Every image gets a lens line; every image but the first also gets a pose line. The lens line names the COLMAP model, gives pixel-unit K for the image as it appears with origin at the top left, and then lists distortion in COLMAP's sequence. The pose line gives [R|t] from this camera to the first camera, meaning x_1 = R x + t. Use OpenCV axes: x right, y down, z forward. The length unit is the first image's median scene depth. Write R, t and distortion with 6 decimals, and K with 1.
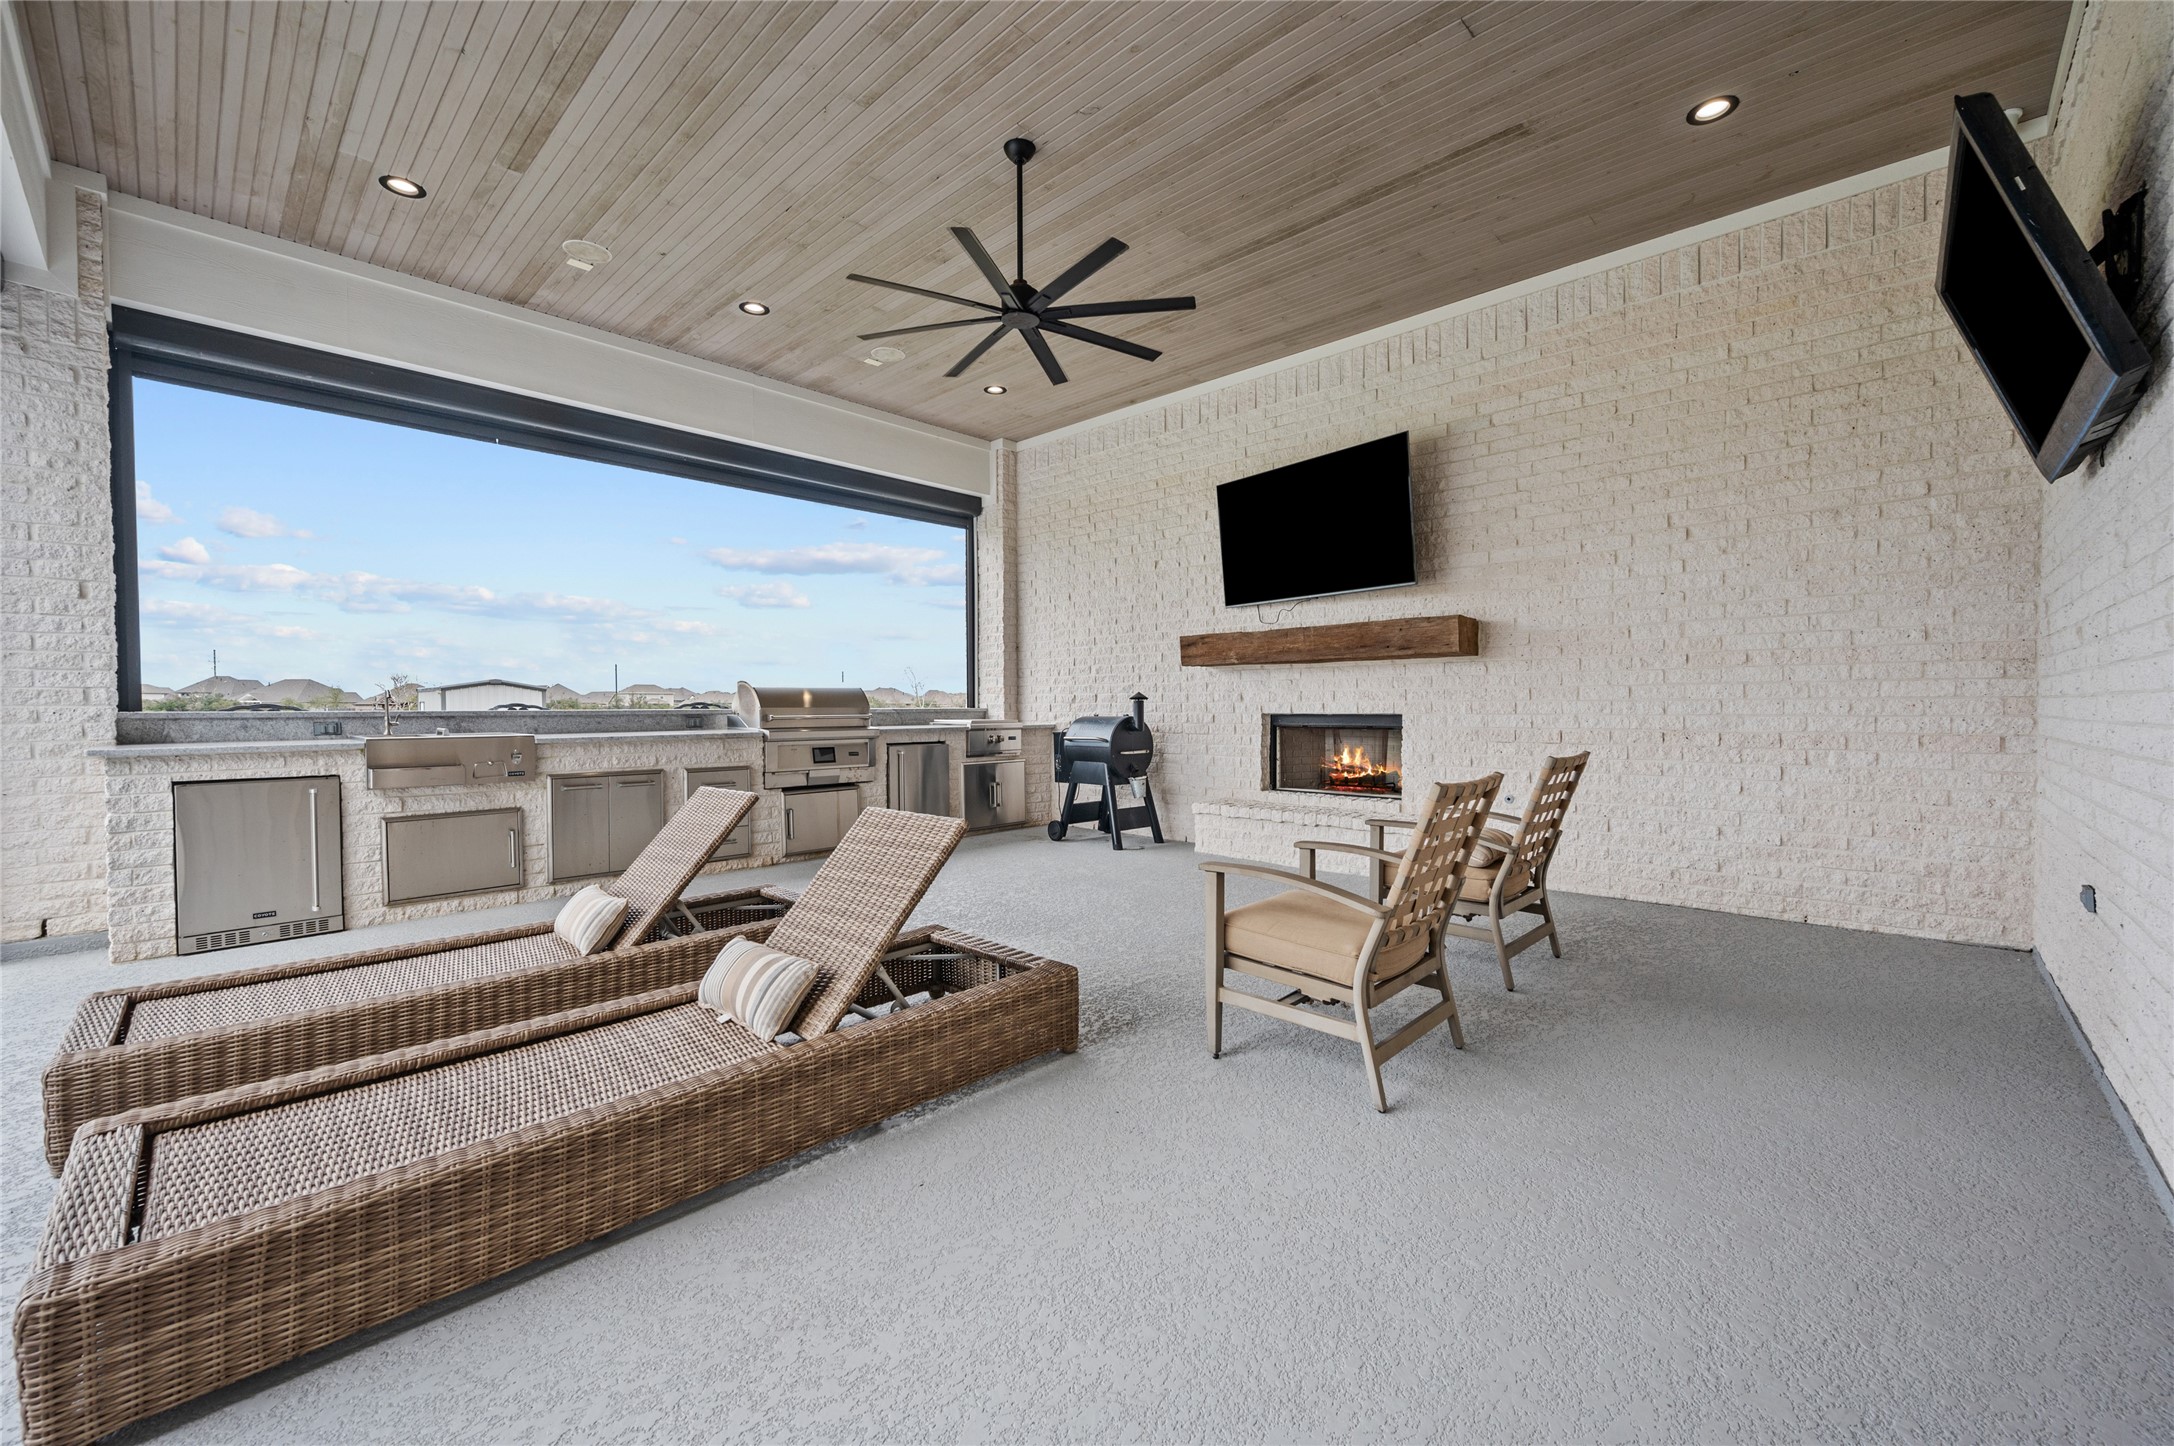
lens RADIAL K [[872.0, 0, 1071.7], [0, 872.0, 725.3], [0, 0, 1]] dist [0.000495, -0.000041]
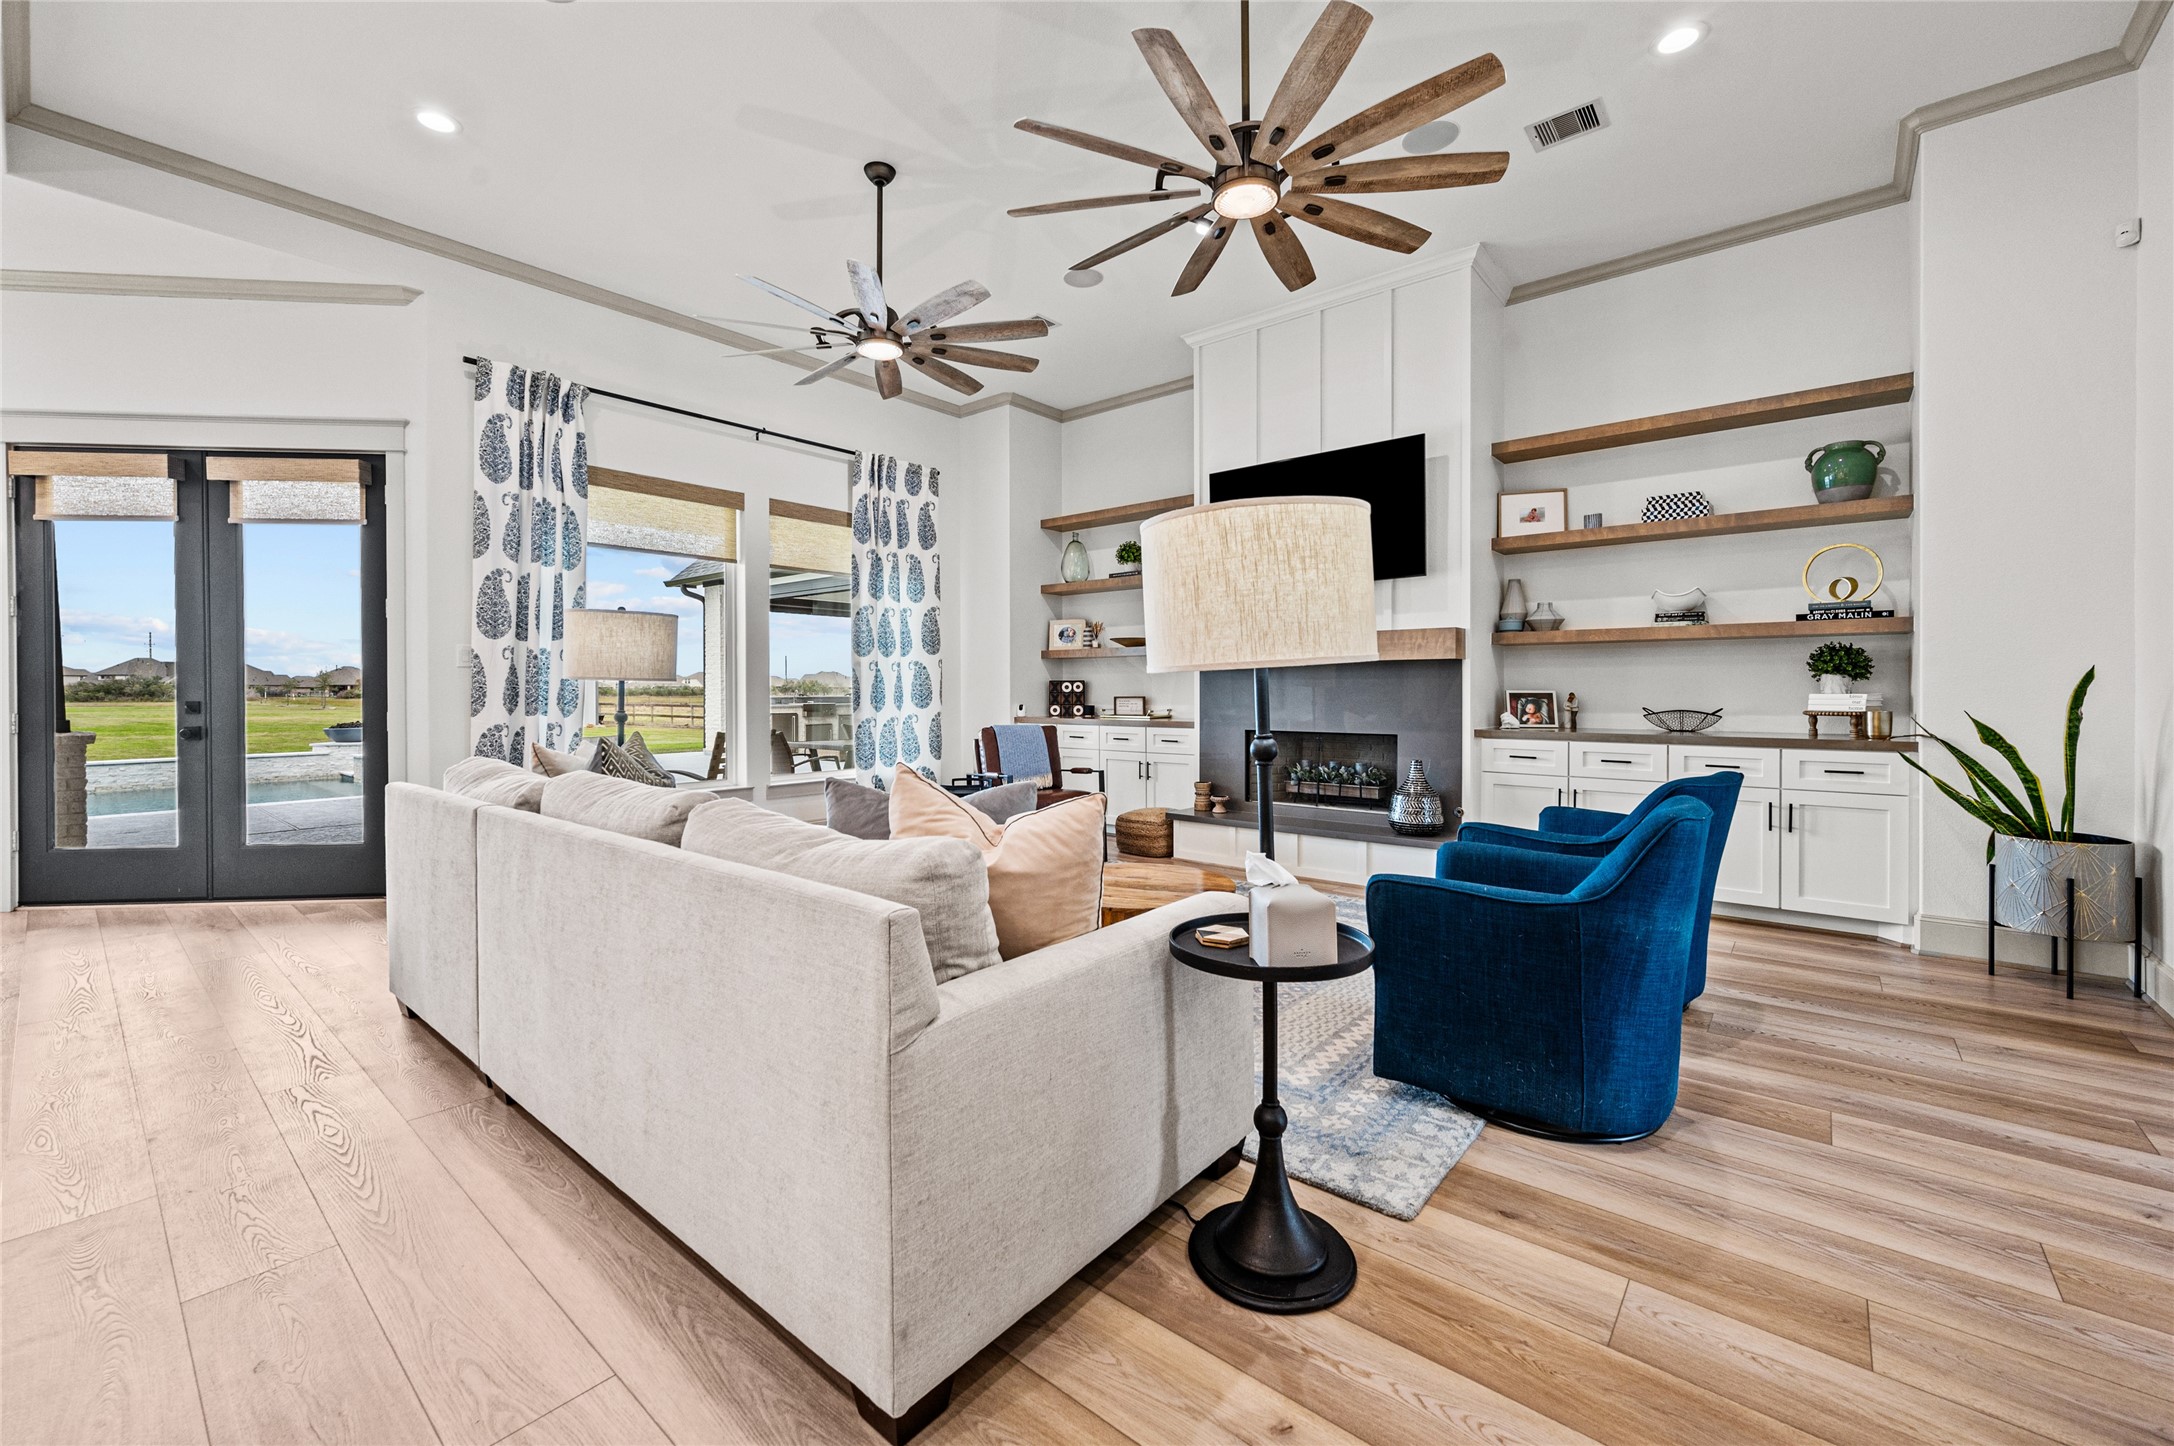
lens RADIAL K [[872.0, 0, 1081.7], [0, 872.0, 701.9], [0, 0, 1]] dist [0.000495, -0.000041]
pose [[0.998861, 0.000093, 0.047716, 0.171463], [0.000318, 0.999963, -0.008616, 0.026262], [-0.047715, 0.008621, 0.998824, -1.999606]]
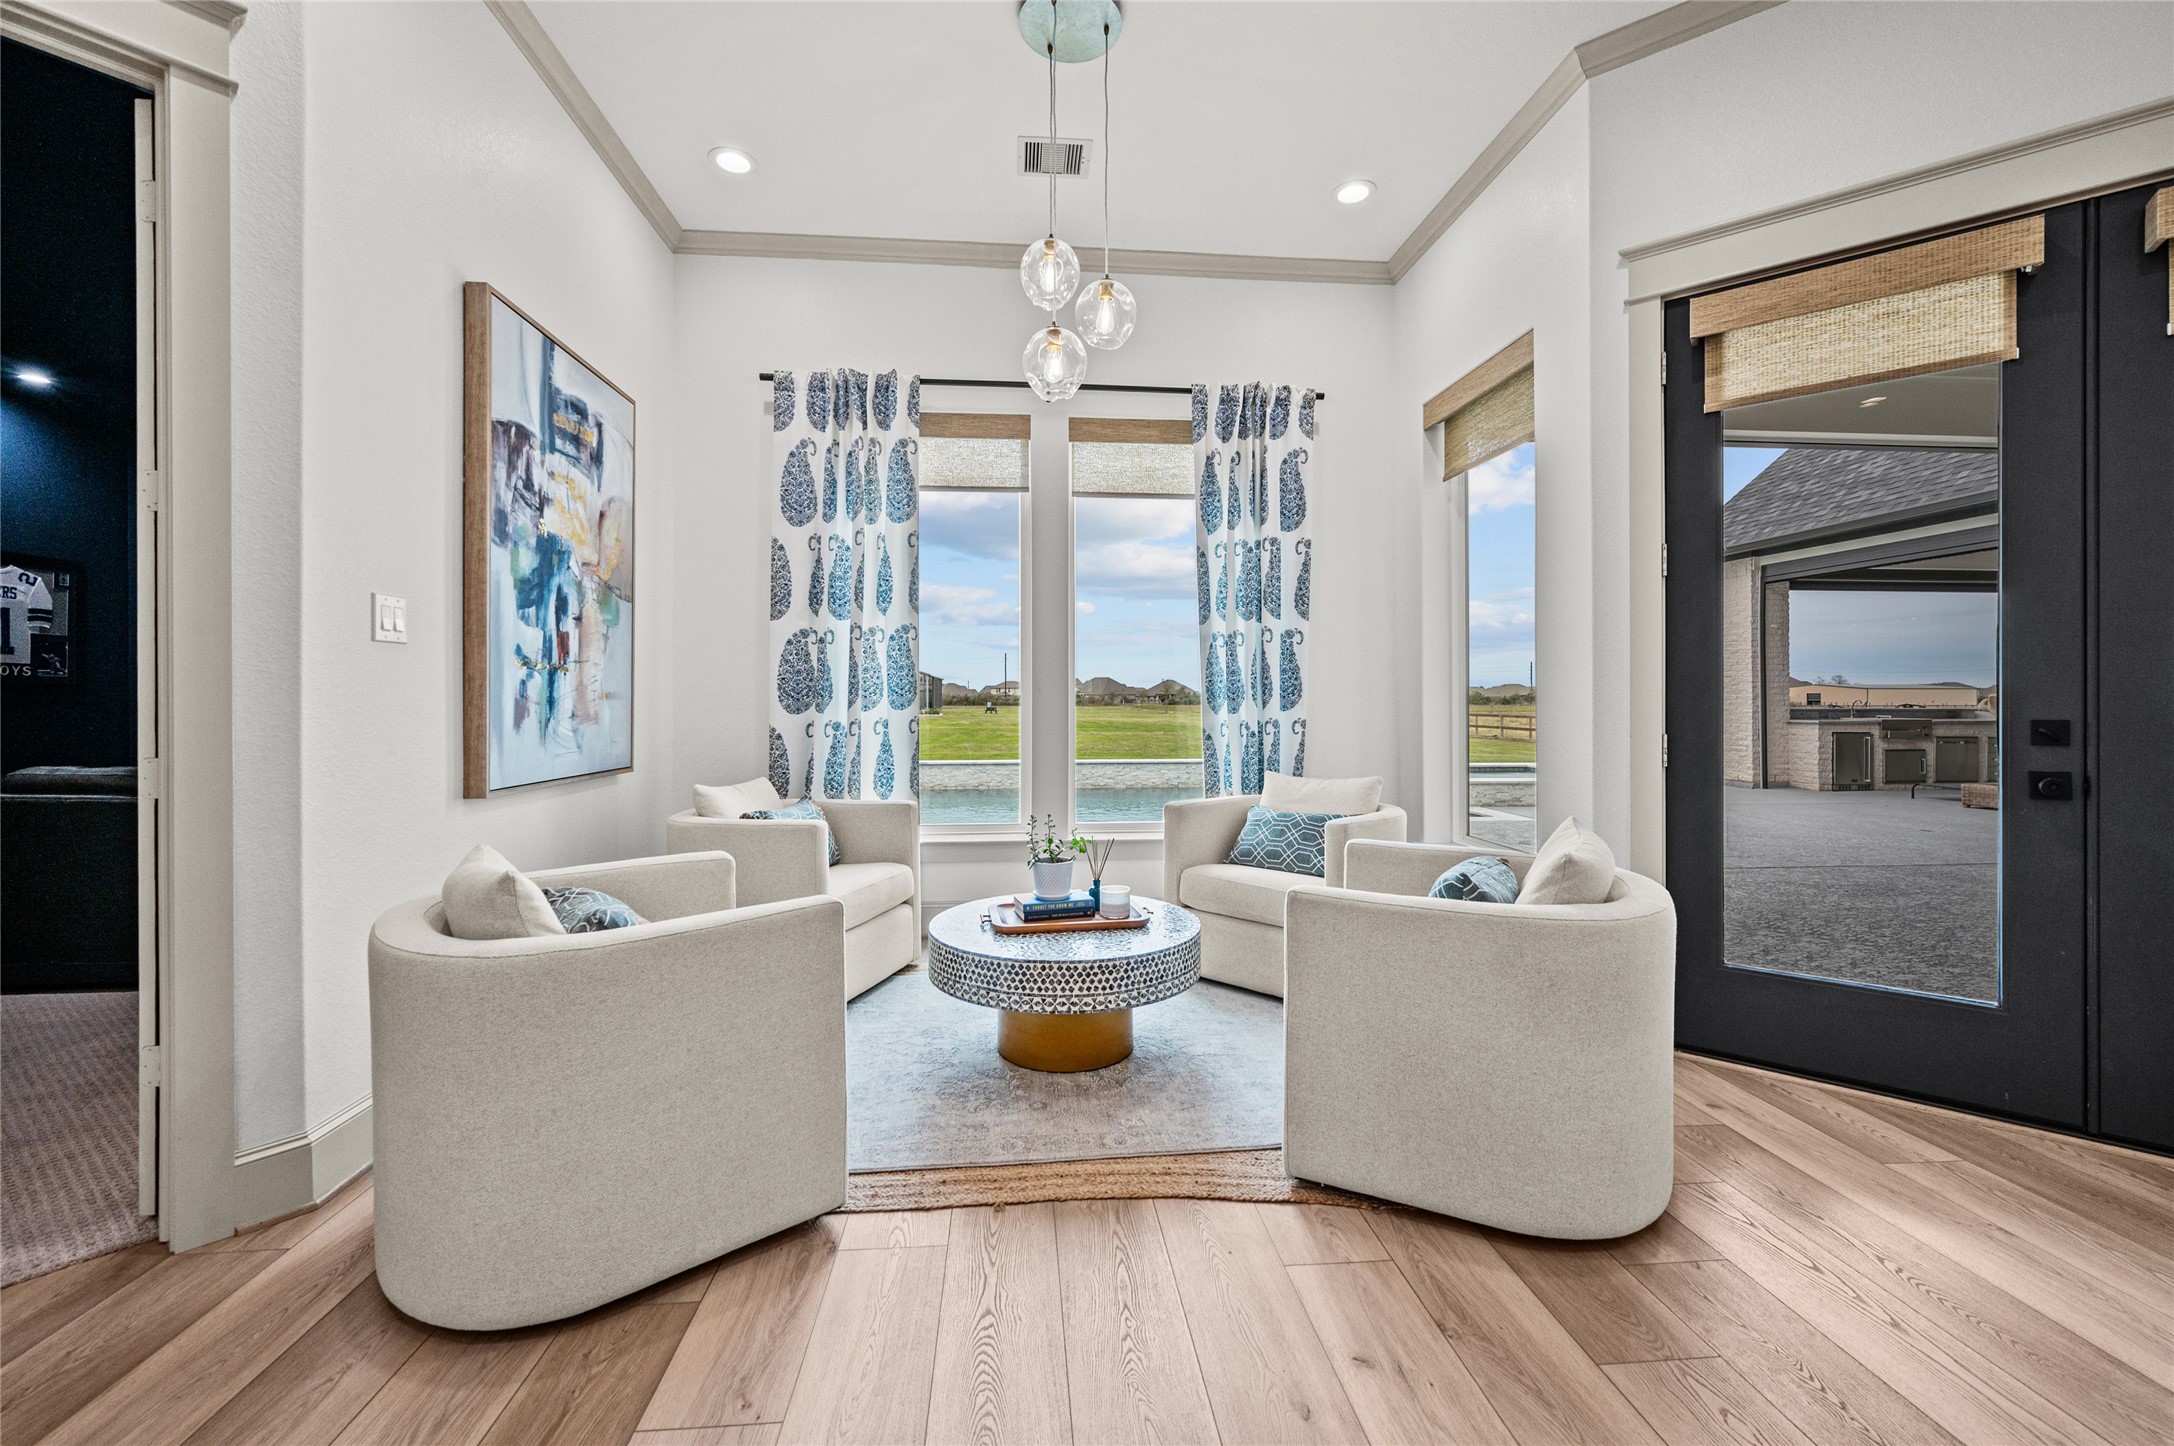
lens RADIAL K [[872.0, 0, 1079.4], [0, 872.0, 694.4], [0, 0, 1]] dist [0.000495, -0.000041]
pose [[0.743119, 0.000305, -0.669160, -0.568712], [-0.017985, 0.999648, -0.019518, 0.023223], [0.668918, 0.026539, 0.742862, -1.774418]]
